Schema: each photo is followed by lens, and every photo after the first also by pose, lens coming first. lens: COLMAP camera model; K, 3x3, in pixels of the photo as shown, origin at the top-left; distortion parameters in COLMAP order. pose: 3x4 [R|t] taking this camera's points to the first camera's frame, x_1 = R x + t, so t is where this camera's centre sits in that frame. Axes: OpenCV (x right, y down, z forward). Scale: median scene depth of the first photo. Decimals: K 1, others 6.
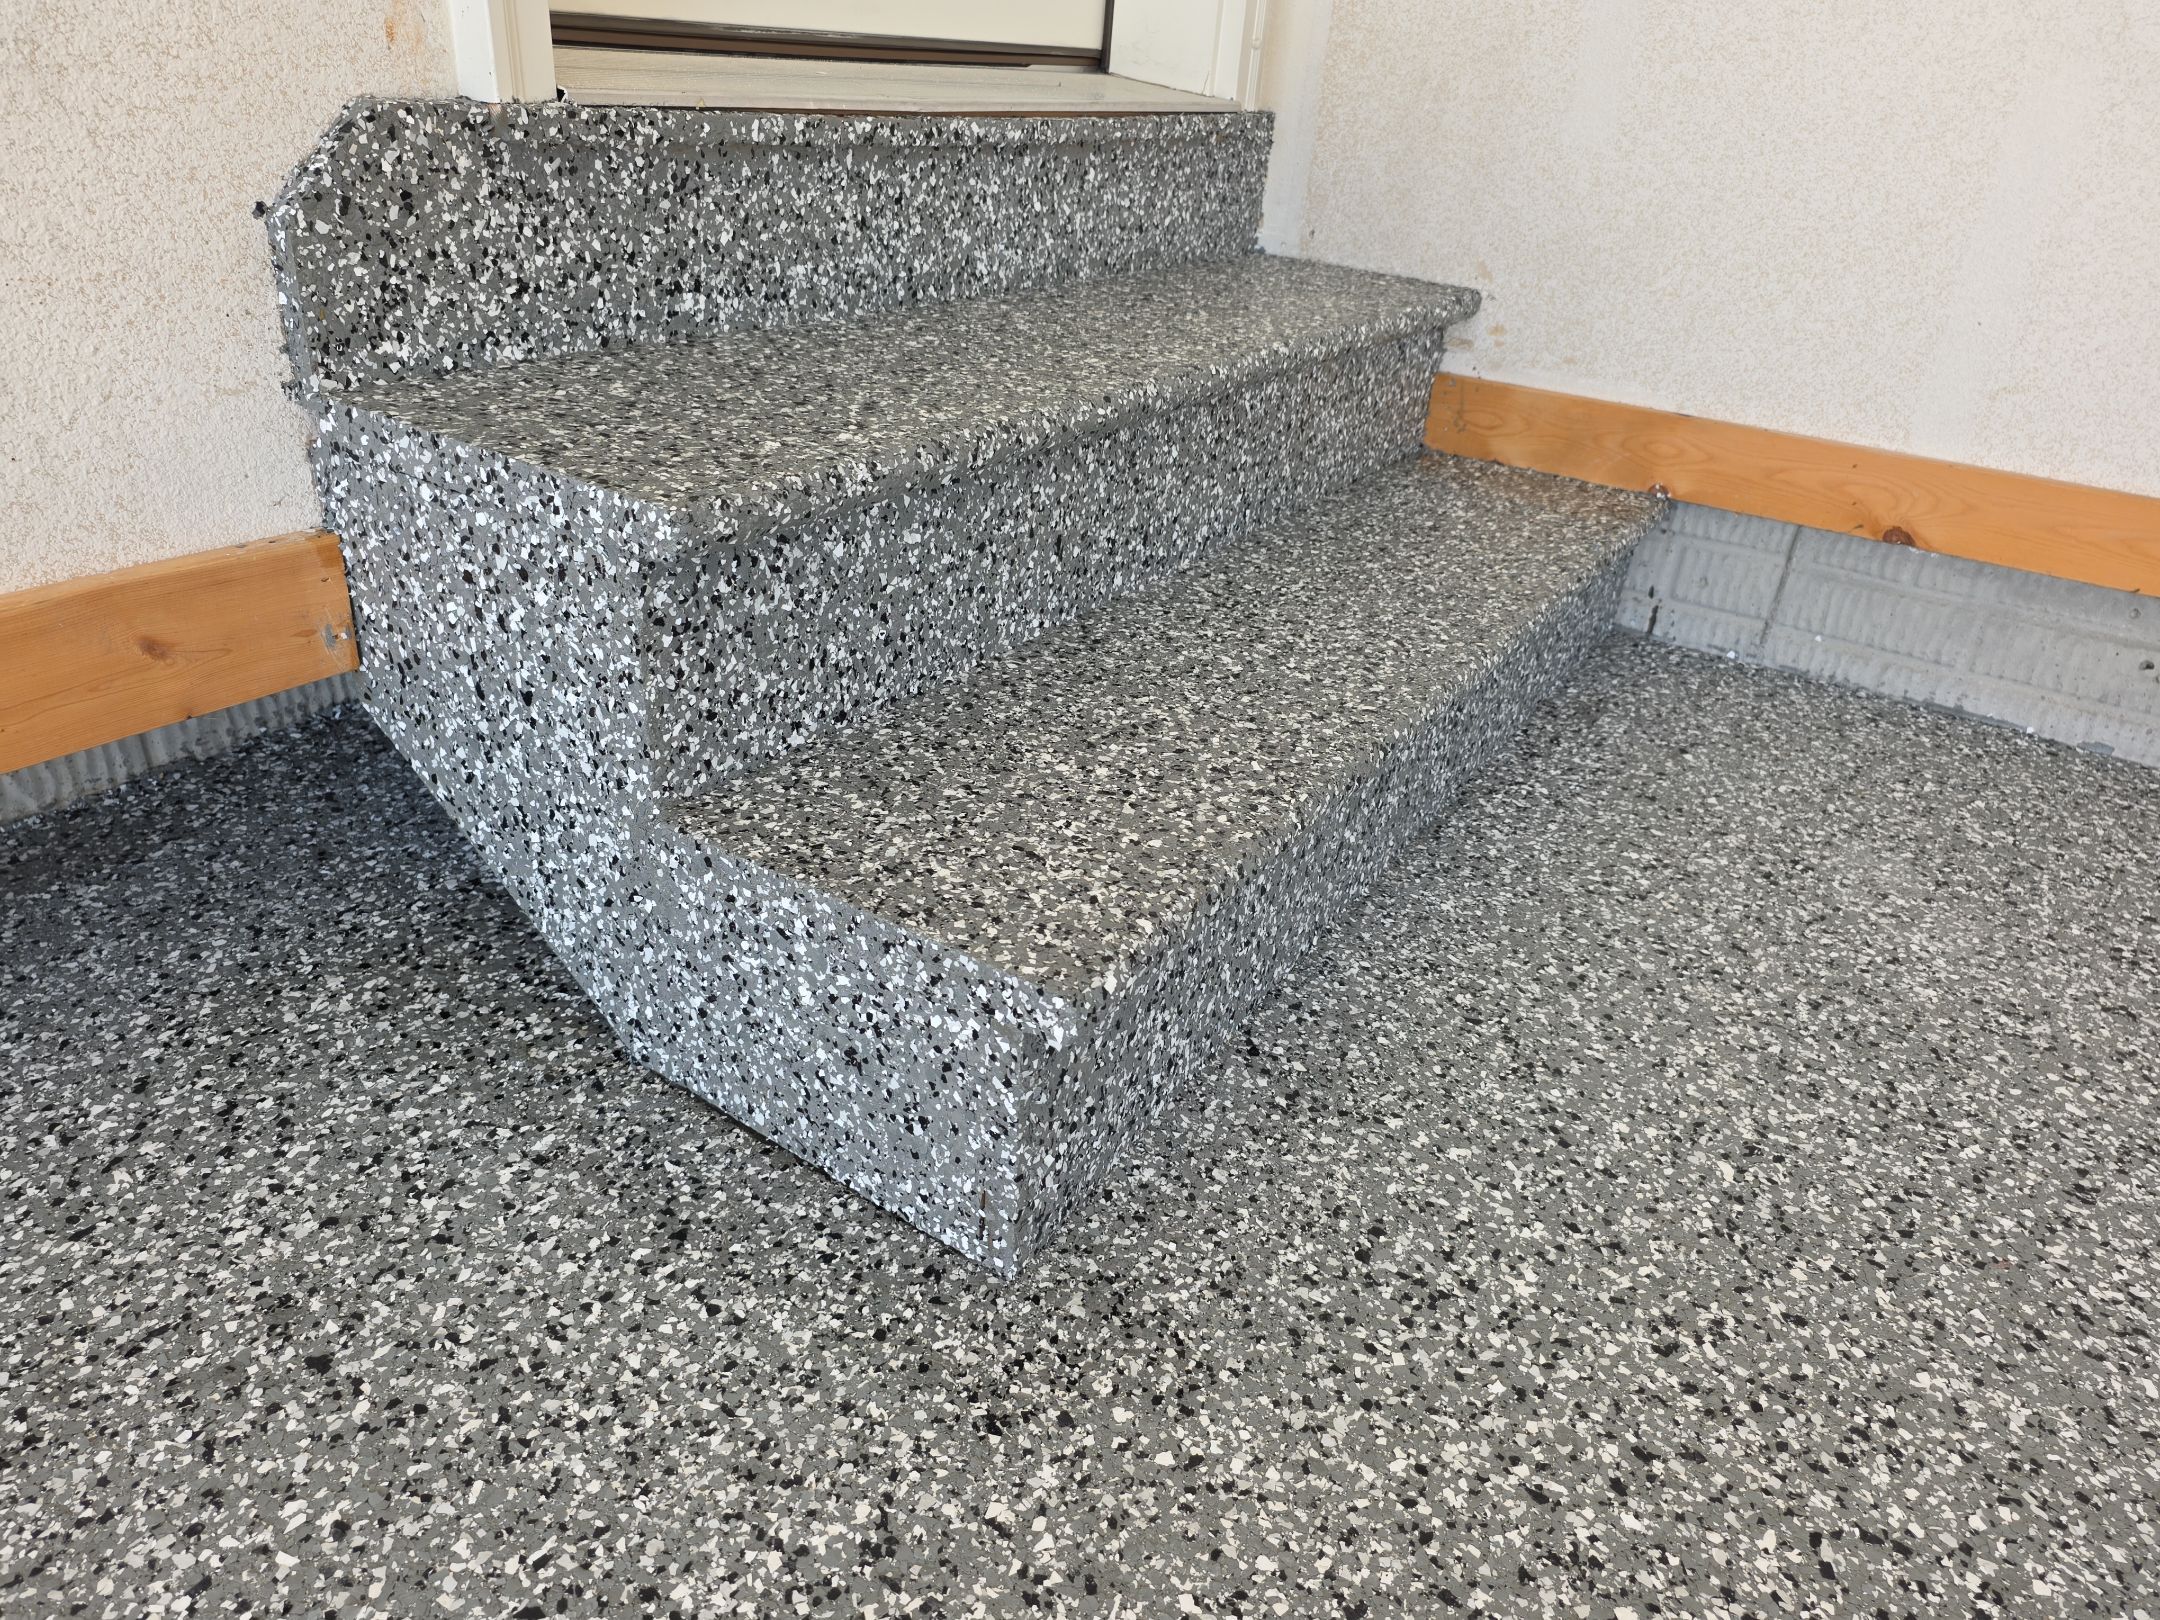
lens RADIAL K [[1419.0, 0, 1094.5], [0, 1419.0, 809.6], [0, 0, 1]] dist [0.051014, -0.037560]
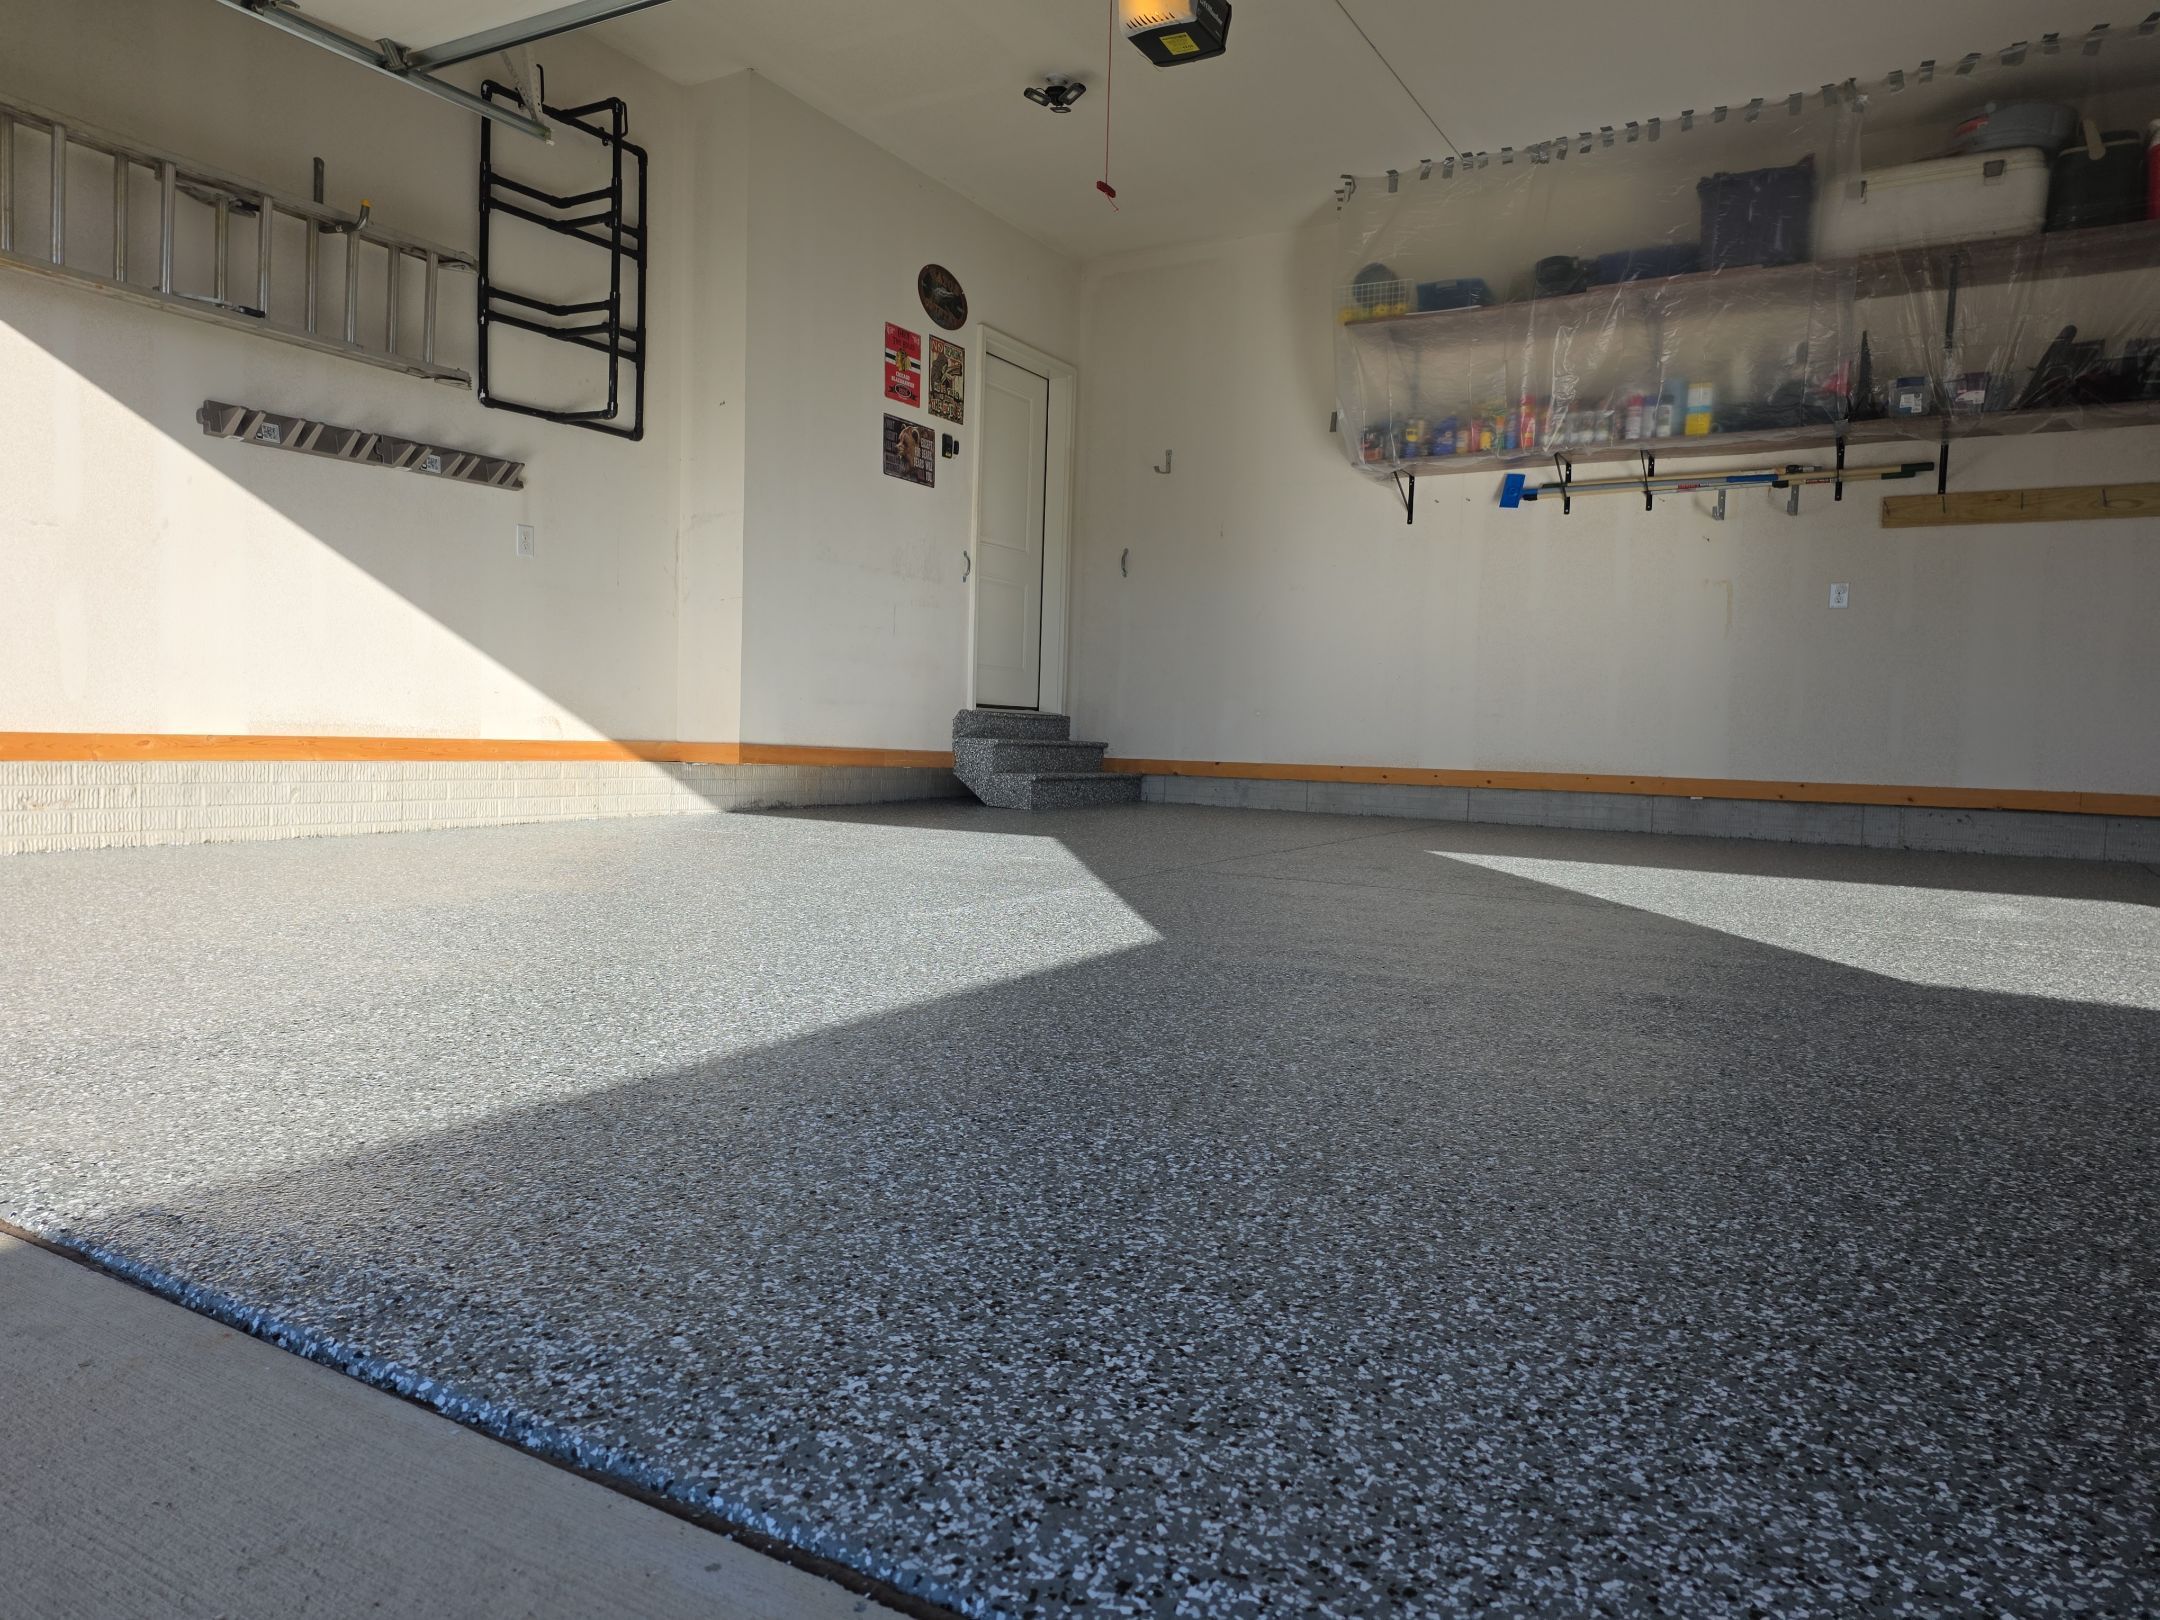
lens RADIAL K [[1419.0, 0, 1094.5], [0, 1419.0, 809.6], [0, 0, 1]] dist [0.051014, -0.037560]
pose [[0.996880, -0.038684, 0.068810, -0.165276], [0.064476, 0.901931, -0.427041, 2.236625], [-0.045542, 0.430145, 0.901610, -3.869013]]
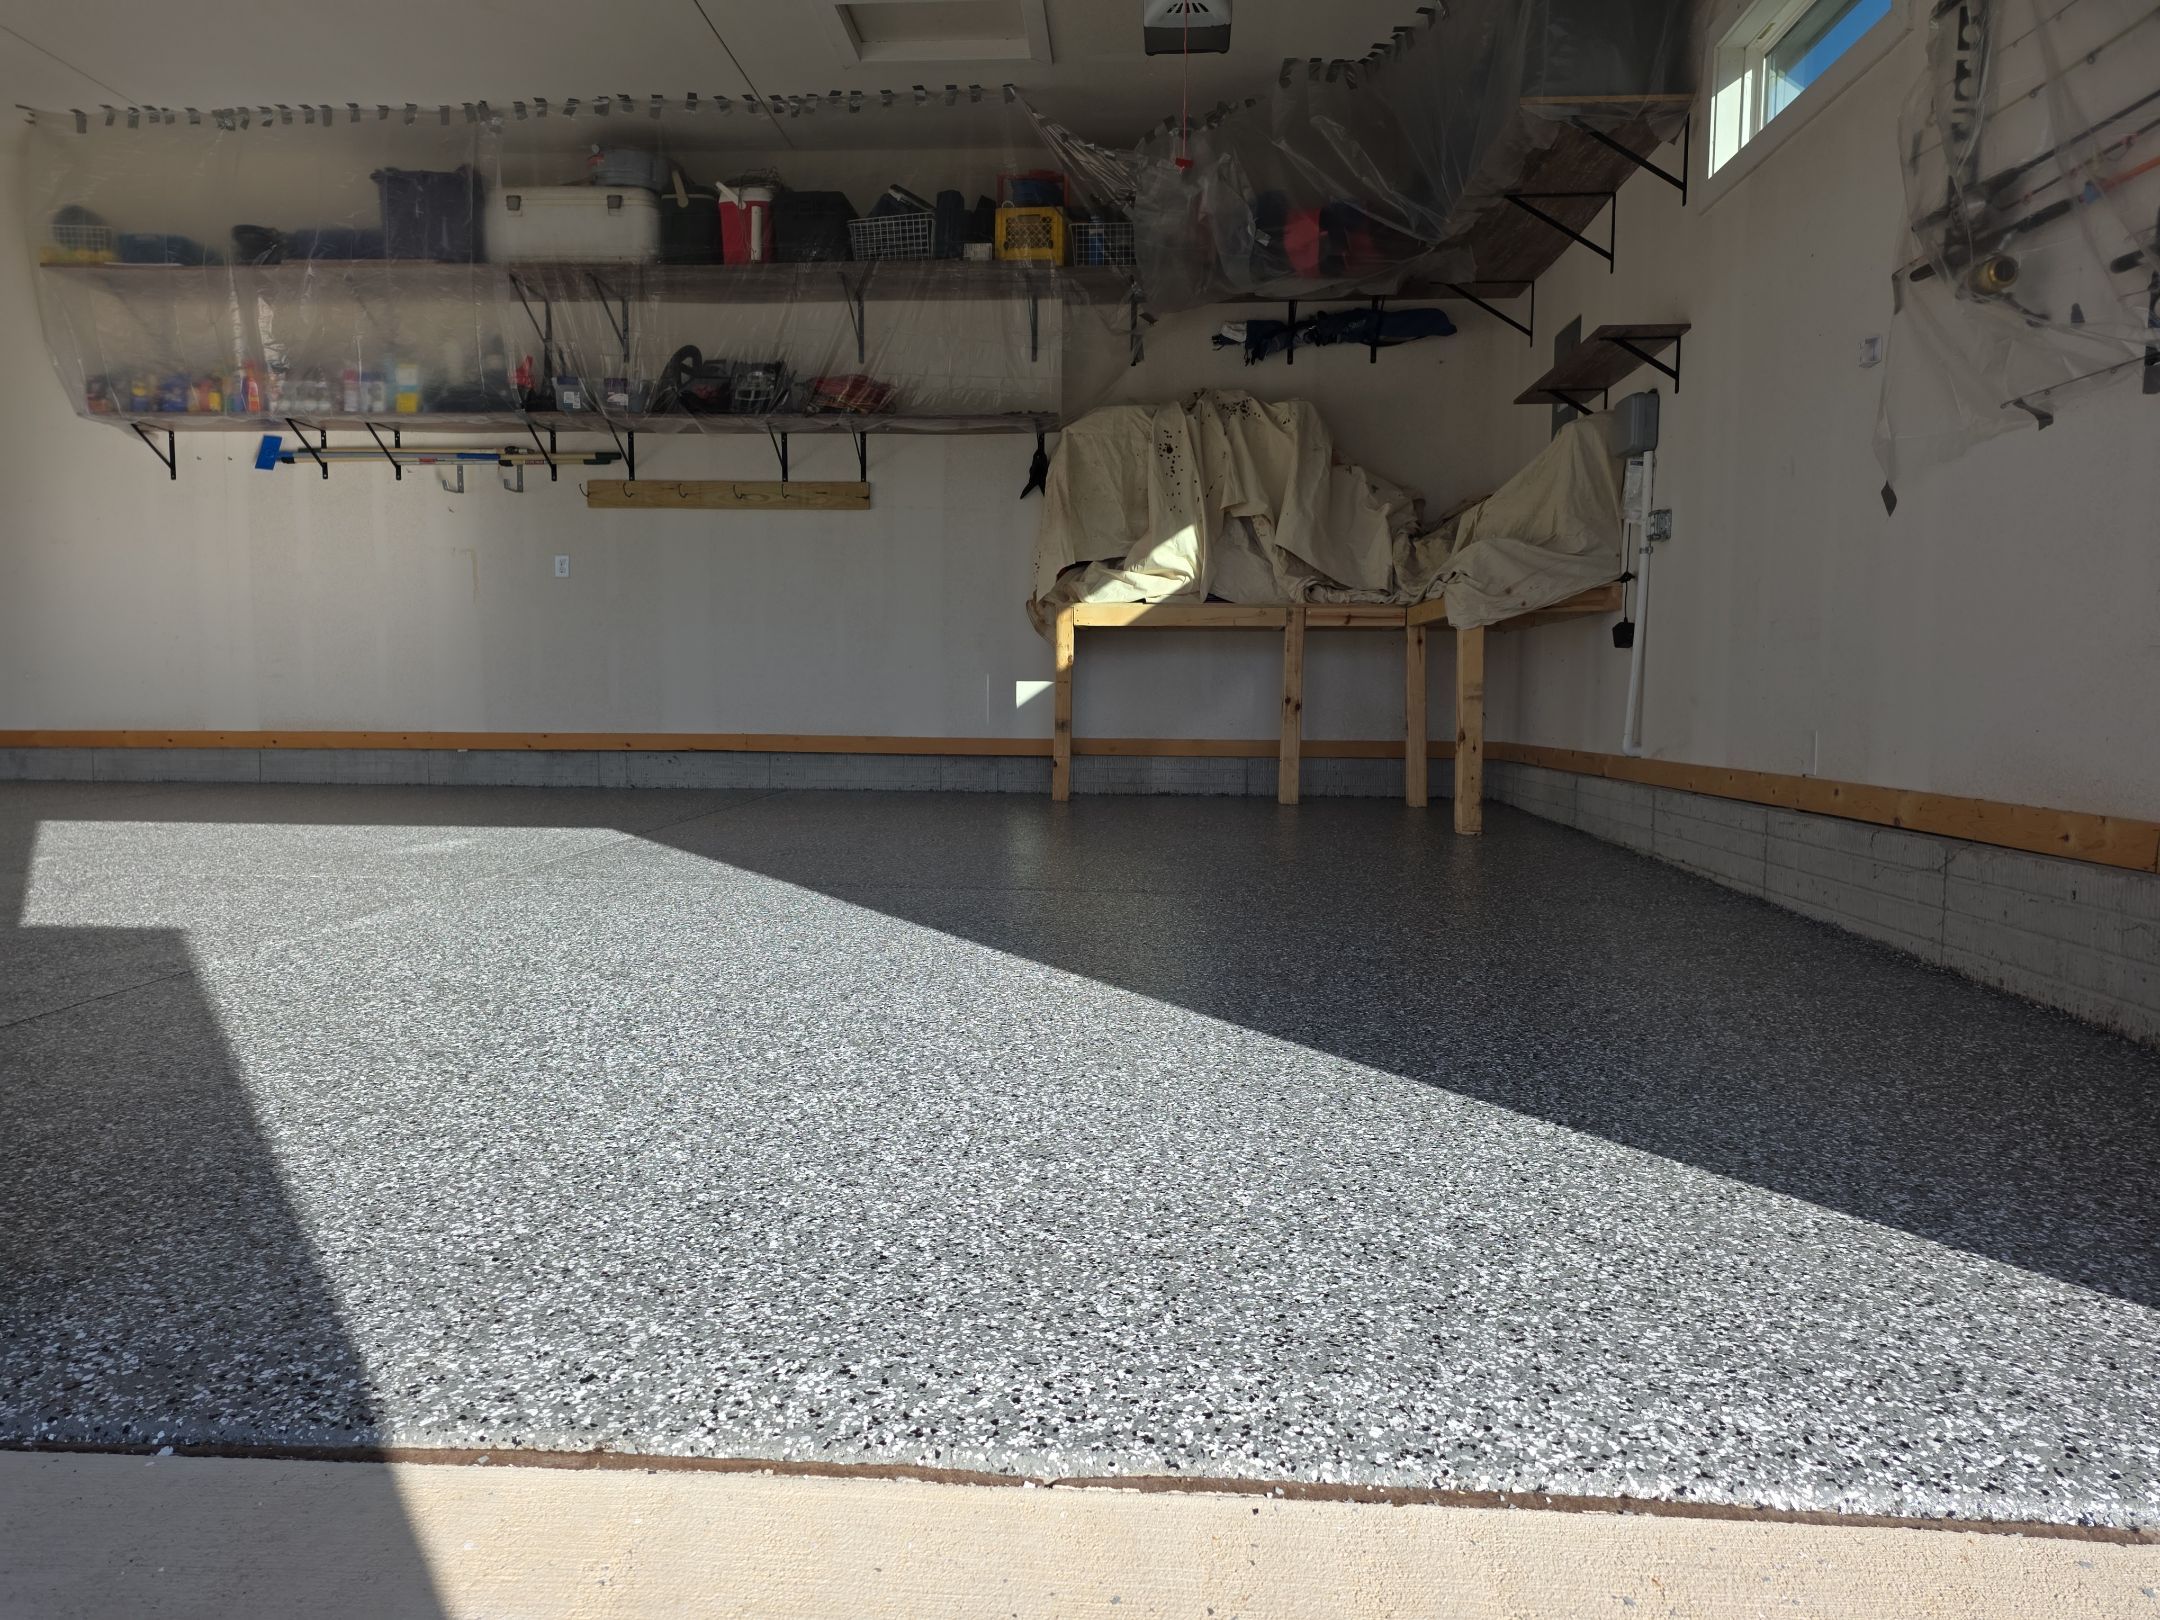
lens RADIAL K [[1419.0, 0, 1094.5], [0, 1419.0, 809.6], [0, 0, 1]] dist [0.051014, -0.037560]
pose [[0.848784, -0.100565, 0.519088, 1.298701], [0.296574, 0.903317, -0.309938, 2.739205], [-0.437732, 0.417019, 0.796547, -4.662637]]
